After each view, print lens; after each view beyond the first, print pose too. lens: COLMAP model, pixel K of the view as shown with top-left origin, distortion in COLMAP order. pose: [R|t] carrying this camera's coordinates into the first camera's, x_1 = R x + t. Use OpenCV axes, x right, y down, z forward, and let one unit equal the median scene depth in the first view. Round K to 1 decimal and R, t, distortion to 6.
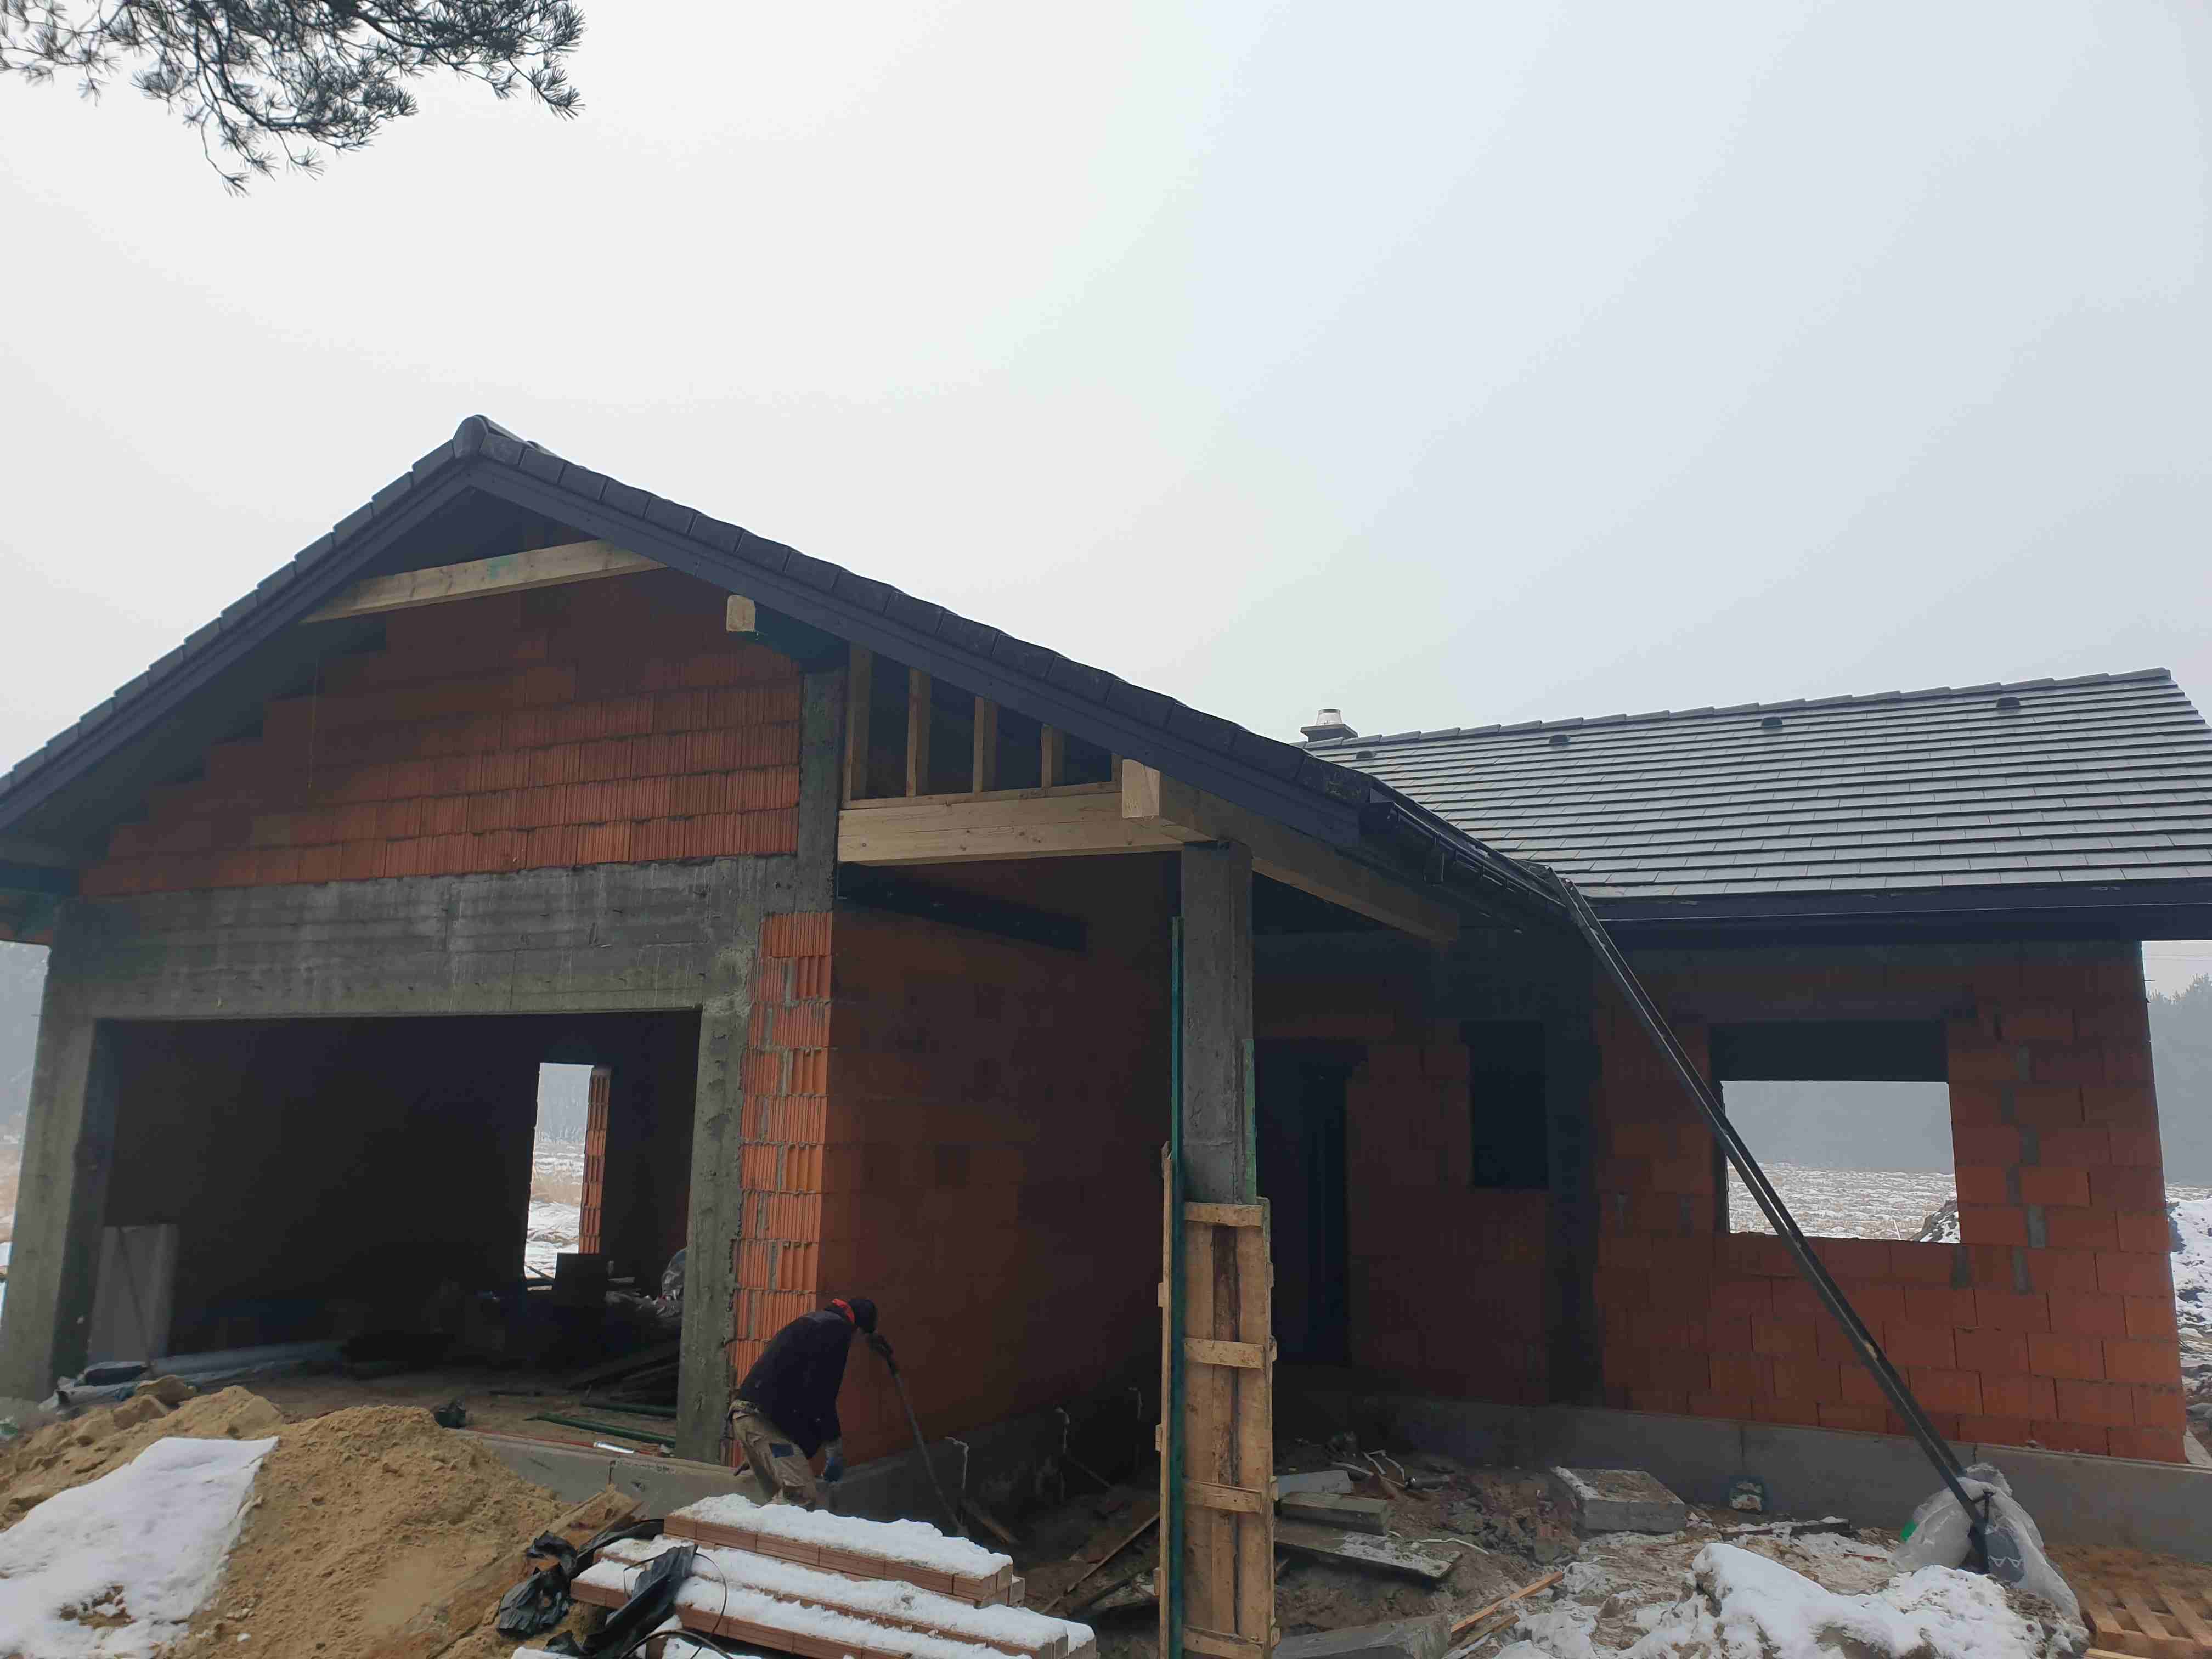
lens RADIAL K [[1756.4, 0, 1106.0], [0, 1756.4, 829.5], [0, 0, 1]] dist [0.001892, 0.012769]
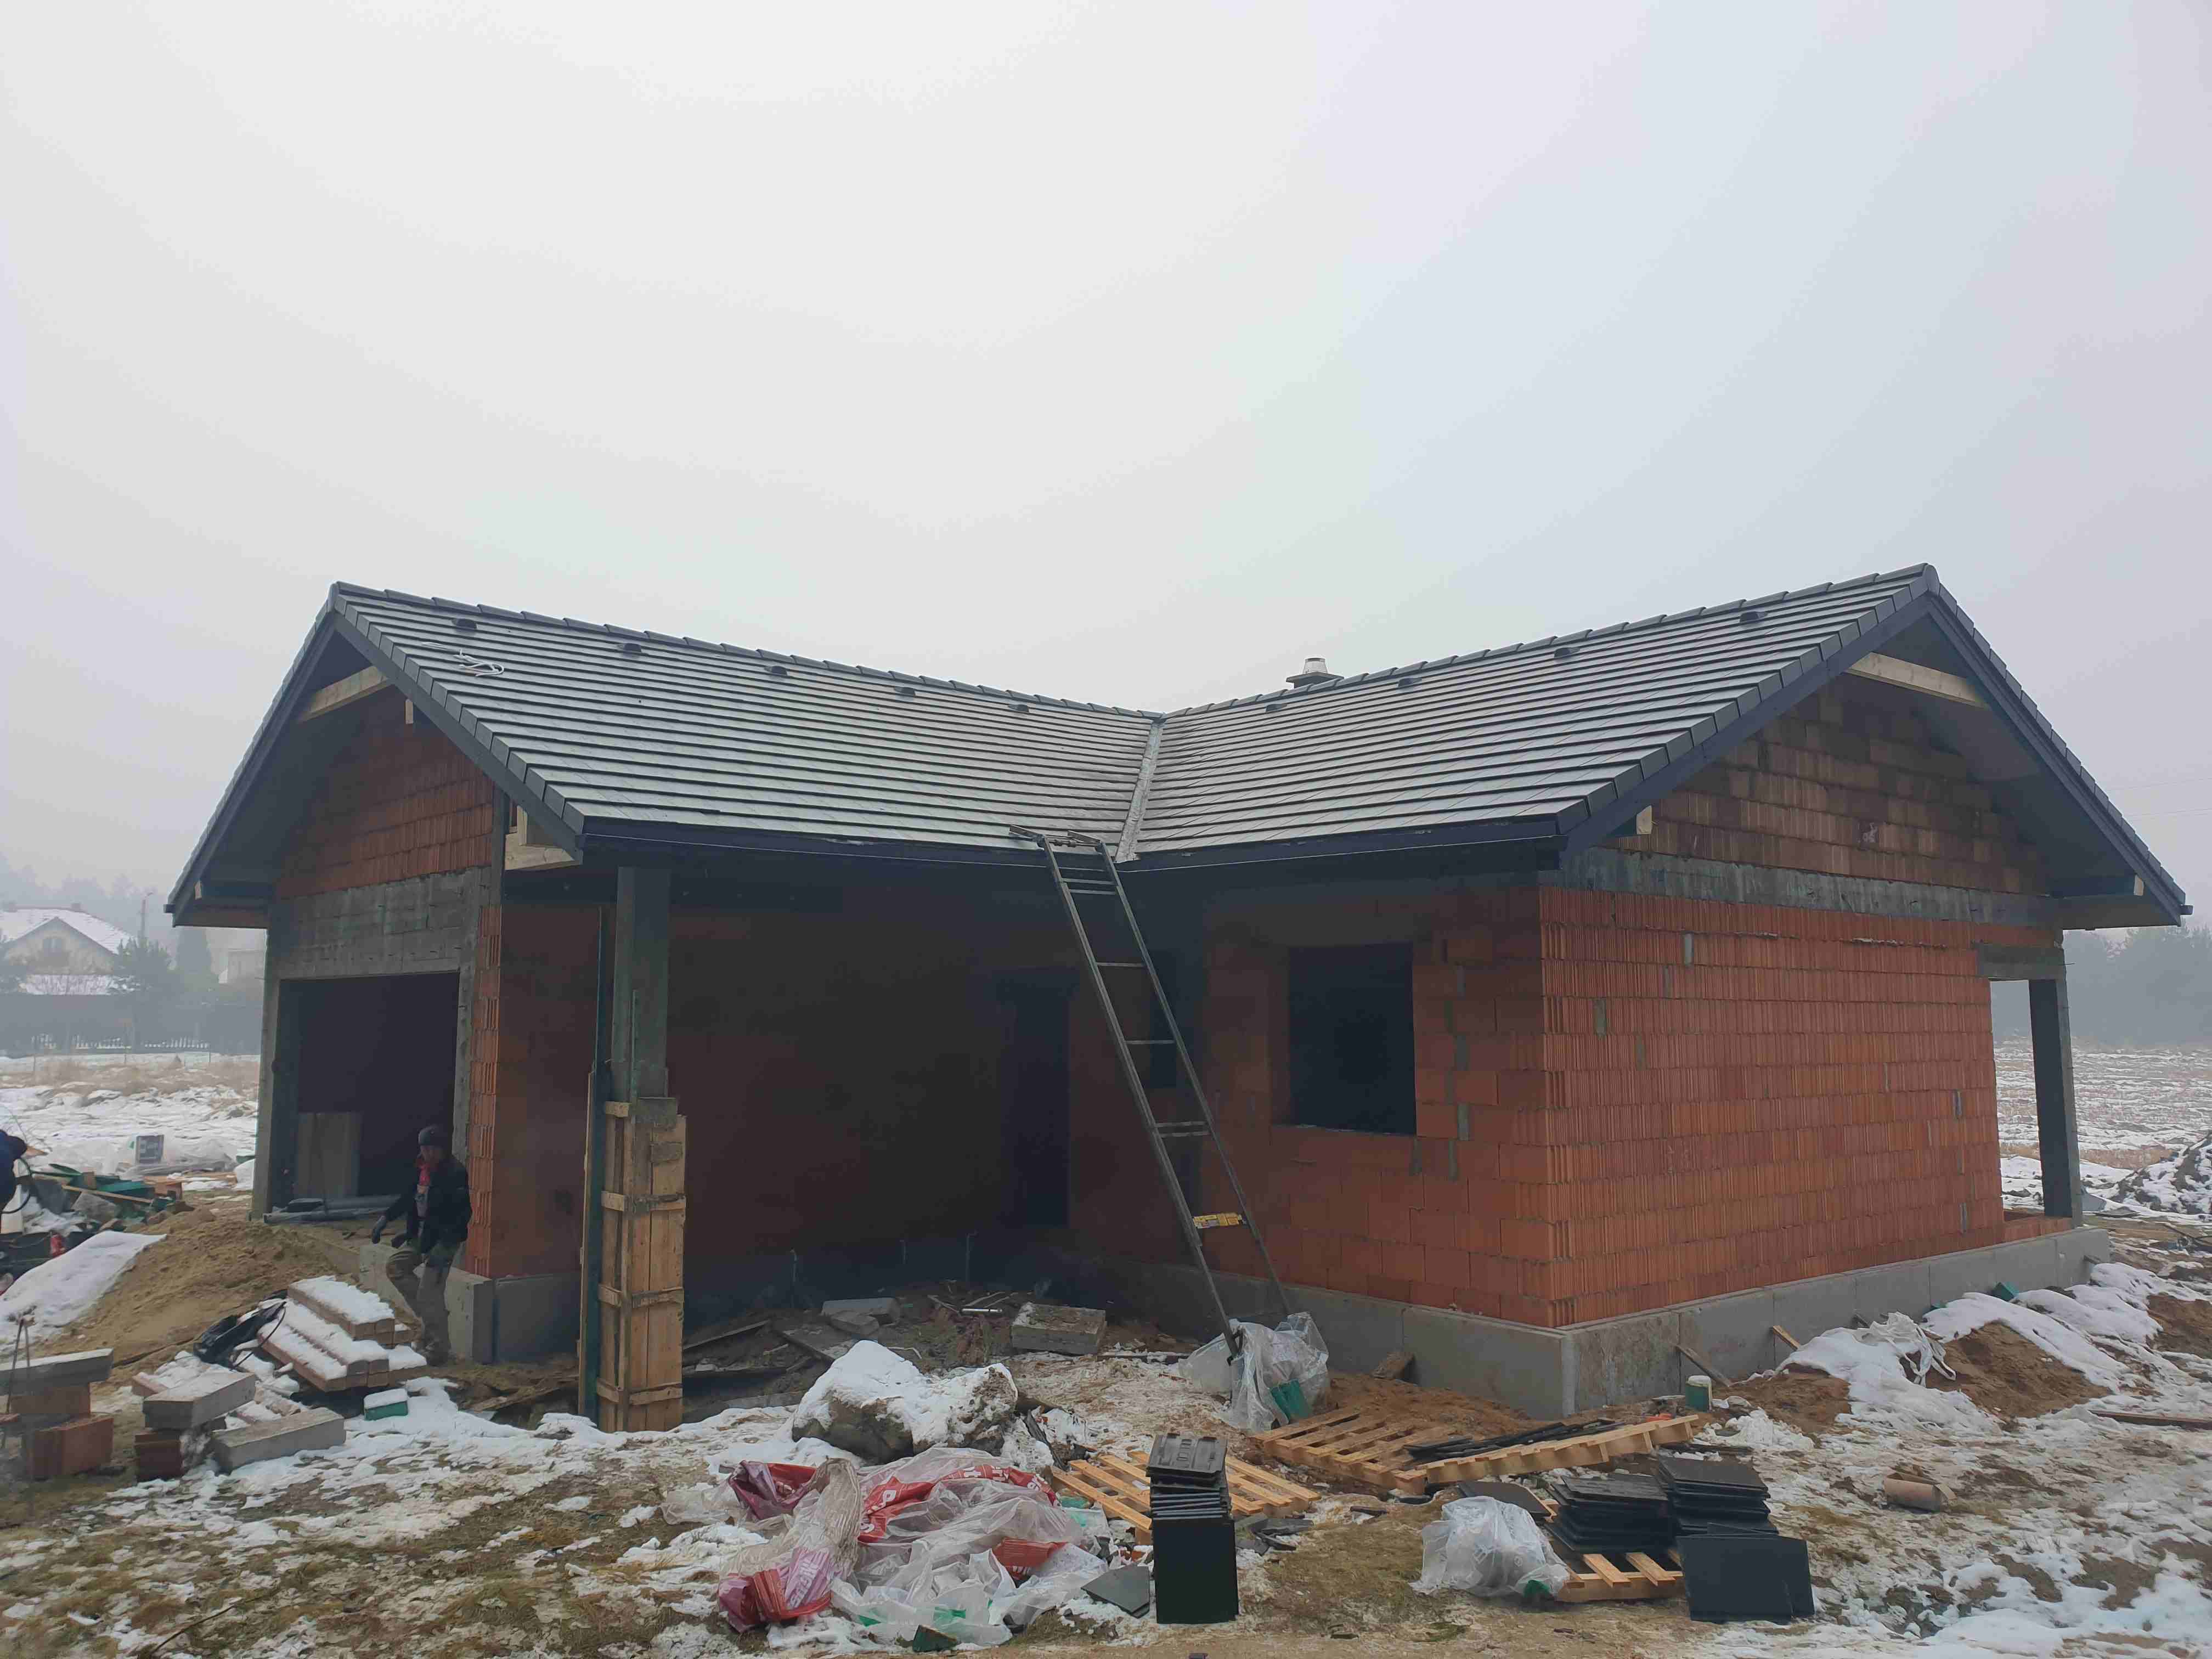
lens RADIAL K [[1756.4, 0, 1106.0], [0, 1756.4, 829.5], [0, 0, 1]] dist [0.001892, 0.012769]
pose [[0.914023, -0.057818, -0.401522, 0.788961], [0.081031, 0.995866, 0.041055, -0.030319], [0.397488, -0.070061, 0.914929, -0.125877]]
